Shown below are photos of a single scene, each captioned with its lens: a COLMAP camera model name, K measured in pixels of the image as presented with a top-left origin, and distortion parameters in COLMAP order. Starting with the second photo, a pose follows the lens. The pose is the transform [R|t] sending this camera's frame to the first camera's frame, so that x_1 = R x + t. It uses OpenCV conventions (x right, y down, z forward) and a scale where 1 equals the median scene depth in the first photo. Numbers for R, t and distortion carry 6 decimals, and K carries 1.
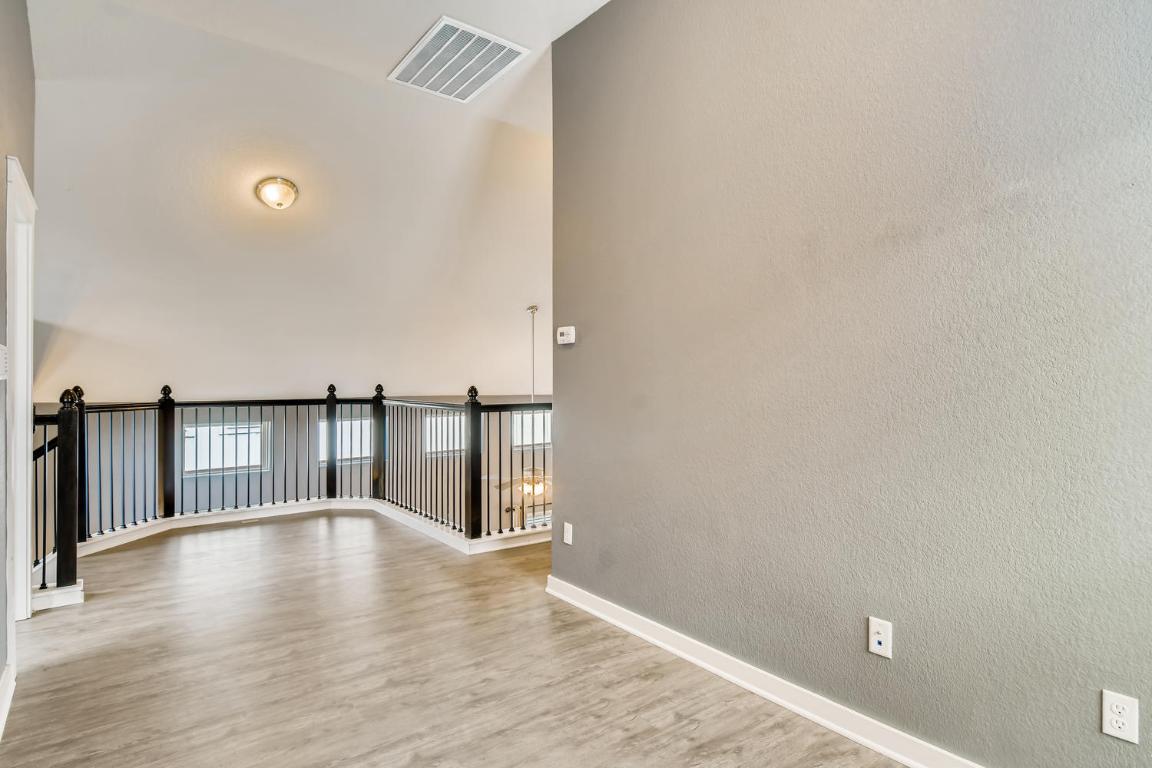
lens RADIAL K [[608.8, 0, 566.4], [0, 608.8, 378.0], [0, 0, 1]] dist [0.015907, -0.011717]
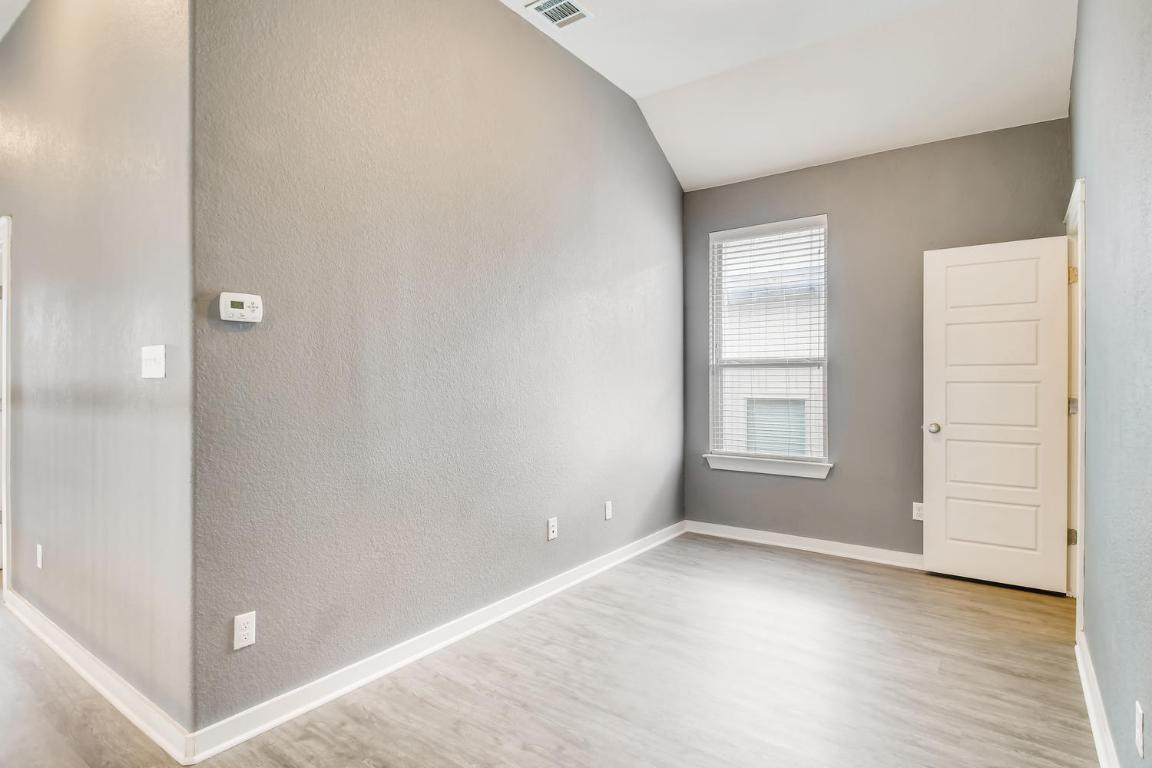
lens RADIAL K [[596.7, 0, 563.5], [0, 596.7, 384.9], [0, 0, 1]] dist [0.003148, -0.007875]
pose [[-0.275201, -0.013097, 0.961297, -0.911399], [-0.003399, 0.999914, 0.012650, -0.002386], [-0.961381, 0.000213, -0.275222, 1.177564]]
